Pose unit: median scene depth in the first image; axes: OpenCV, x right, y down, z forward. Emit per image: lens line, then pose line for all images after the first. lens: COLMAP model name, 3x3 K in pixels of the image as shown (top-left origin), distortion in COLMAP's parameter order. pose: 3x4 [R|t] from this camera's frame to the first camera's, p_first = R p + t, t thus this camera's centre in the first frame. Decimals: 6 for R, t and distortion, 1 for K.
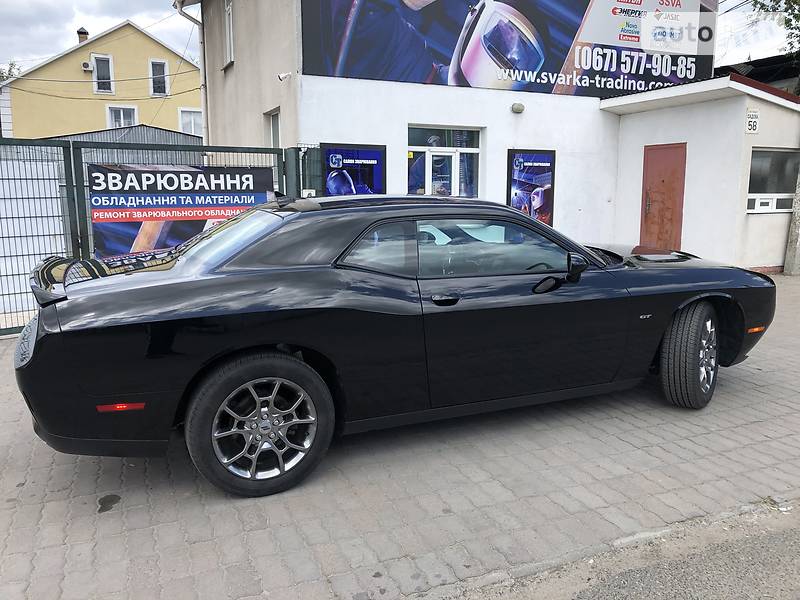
lens RADIAL K [[651.1, 0, 400.0], [0, 651.1, 300.0], [0, 0, 1]] dist [0.017561, -0.010259]
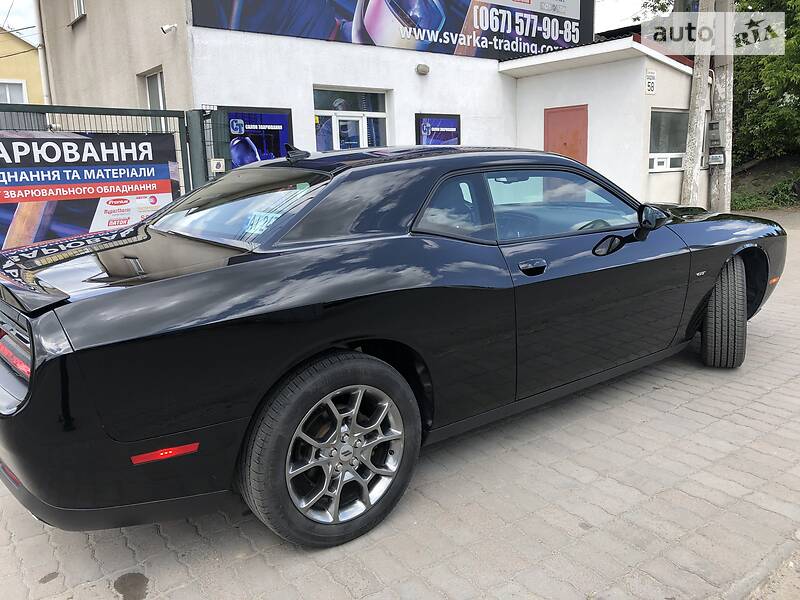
lens RADIAL K [[656.1, 0, 406.5], [0, 656.1, 293.9], [0, 0, 1]] dist [0.010066, -0.002698]
pose [[0.970425, -0.074806, 0.229519, -0.119877], [0.069103, 0.997070, 0.032794, -0.002660], [-0.231300, -0.015963, 0.972751, 0.100582]]
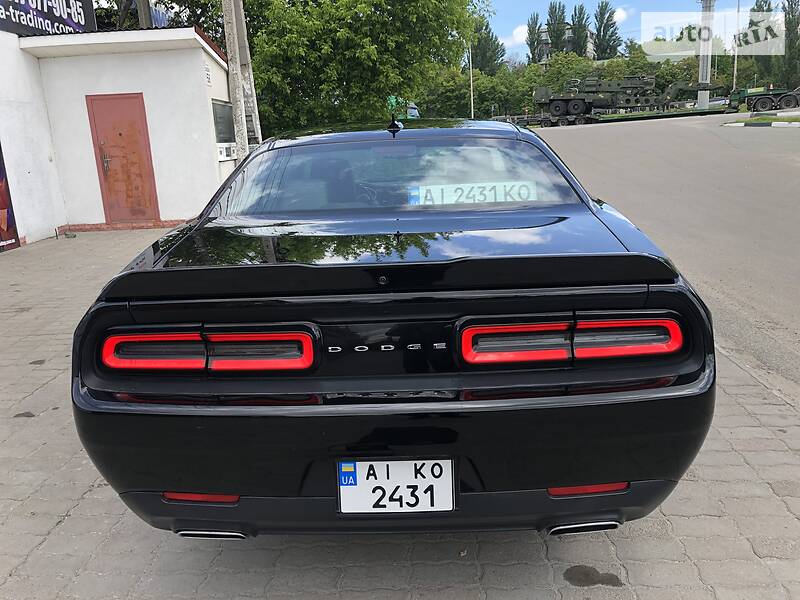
lens RADIAL K [[656.1, 0, 406.5], [0, 656.1, 293.9], [0, 0, 1]] dist [0.010066, -0.002698]
pose [[0.440384, -0.233234, 0.866985, -0.412798], [0.197303, 0.967202, 0.159974, -0.044075], [-0.875862, 0.100608, 0.471958, 0.314451]]
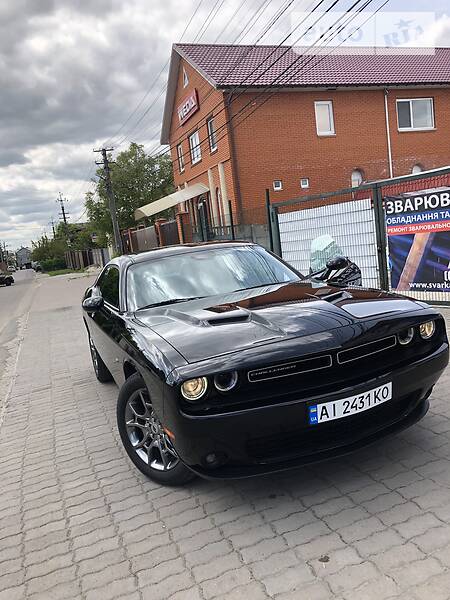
lens RADIAL K [[492.1, 0, 231.3], [0, 492.1, 298.8], [0, 0, 1]] dist [0.010066, -0.002698]
pose [[-0.036467, 0.138526, -0.989687, 0.618717], [-0.037052, 0.989478, 0.139862, -0.108463], [0.998648, 0.041770, -0.030950, 0.618587]]
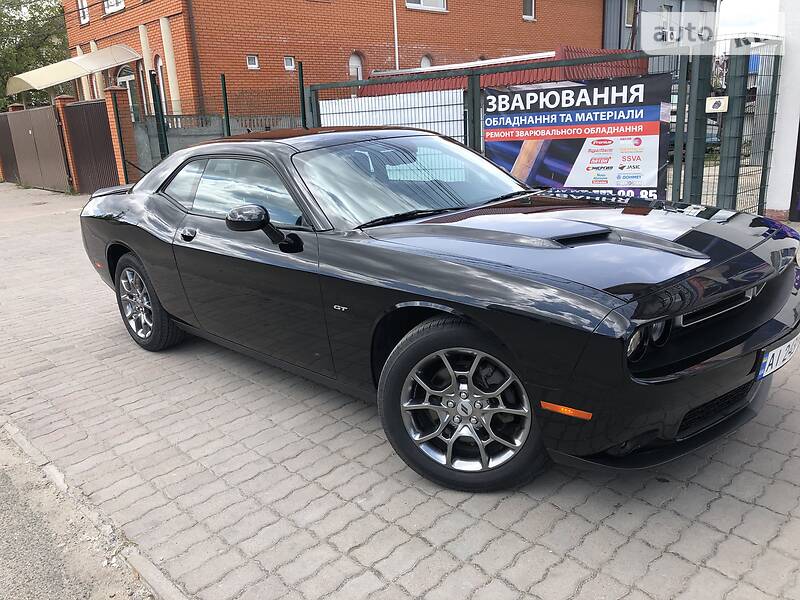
lens RADIAL K [[651.1, 0, 400.0], [0, 651.1, 300.0], [0, 0, 1]] dist [0.017561, -0.010259]
pose [[0.354435, 0.237253, -0.904481, 0.524572], [-0.099328, 0.971356, 0.215872, -0.072401], [0.929790, 0.013327, 0.367849, 0.402344]]
